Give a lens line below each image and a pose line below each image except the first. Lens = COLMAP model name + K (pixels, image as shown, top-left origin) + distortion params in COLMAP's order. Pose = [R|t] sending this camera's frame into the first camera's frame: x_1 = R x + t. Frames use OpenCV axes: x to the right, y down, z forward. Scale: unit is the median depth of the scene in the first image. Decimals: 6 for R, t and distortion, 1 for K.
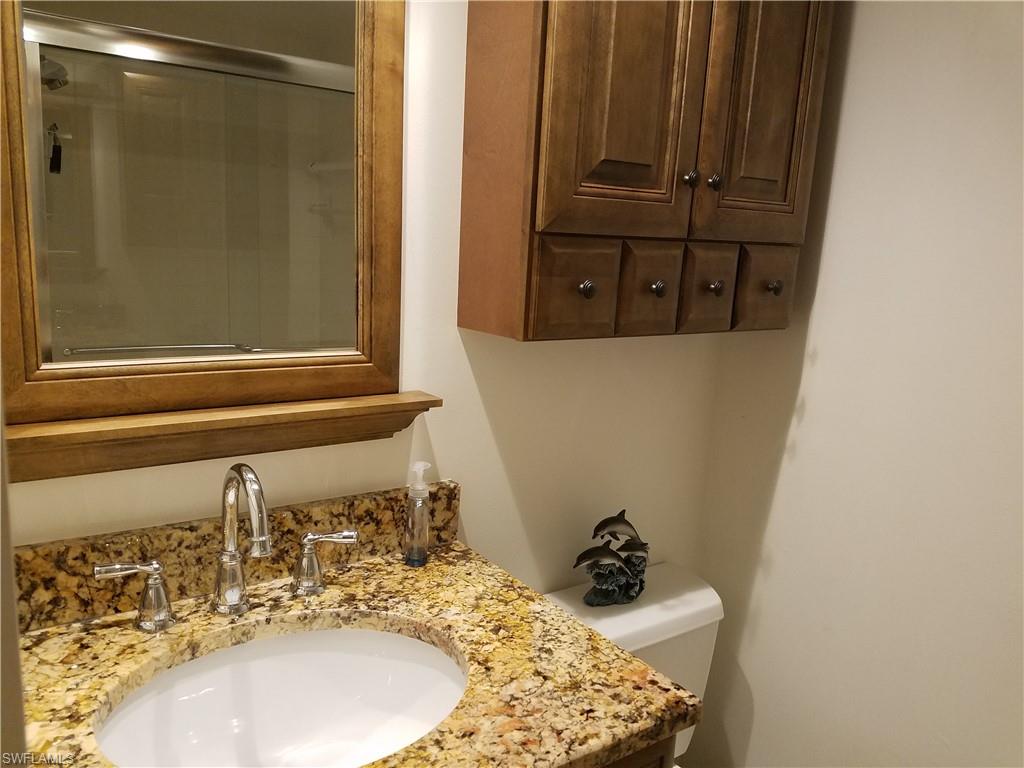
lens RADIAL K [[776.7, 0, 510.0], [0, 776.7, 404.5], [0, 0, 1]] dist [0.248255, -0.485582]
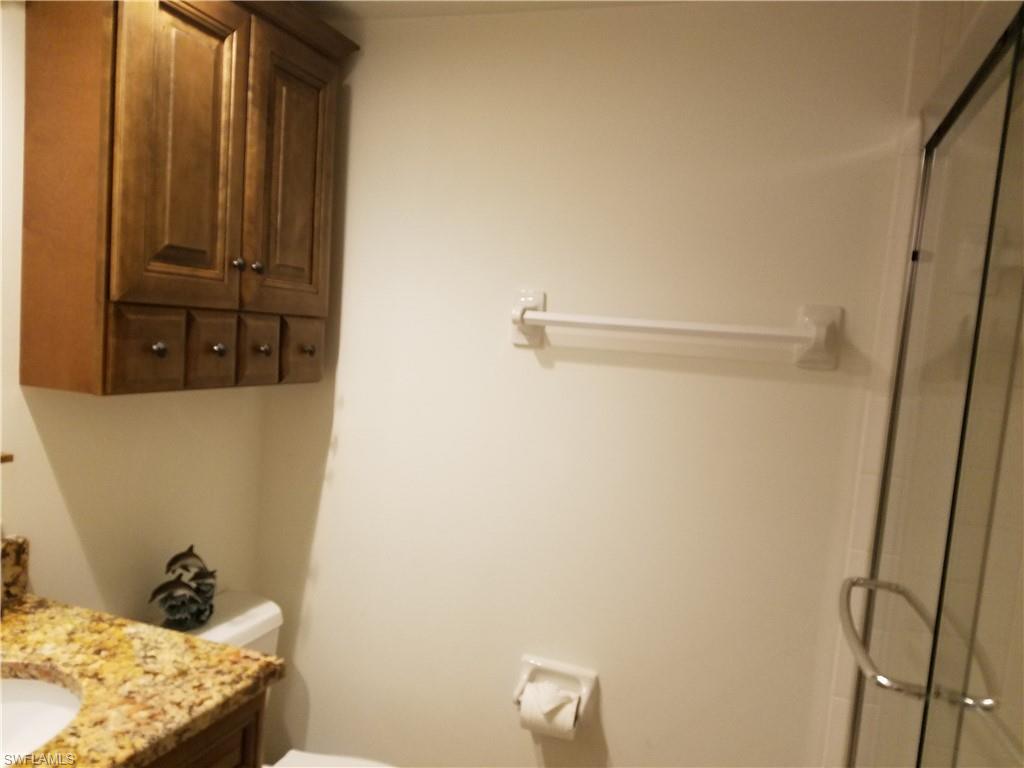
lens RADIAL K [[795.3, 0, 515.9], [0, 795.3, 404.2], [0, 0, 1]] dist [0.102209, -0.173738]
pose [[0.822855, -0.040483, 0.566808, -0.143750], [0.082001, 0.995478, -0.047945, 0.033003], [-0.562304, 0.085931, 0.822454, -0.271783]]
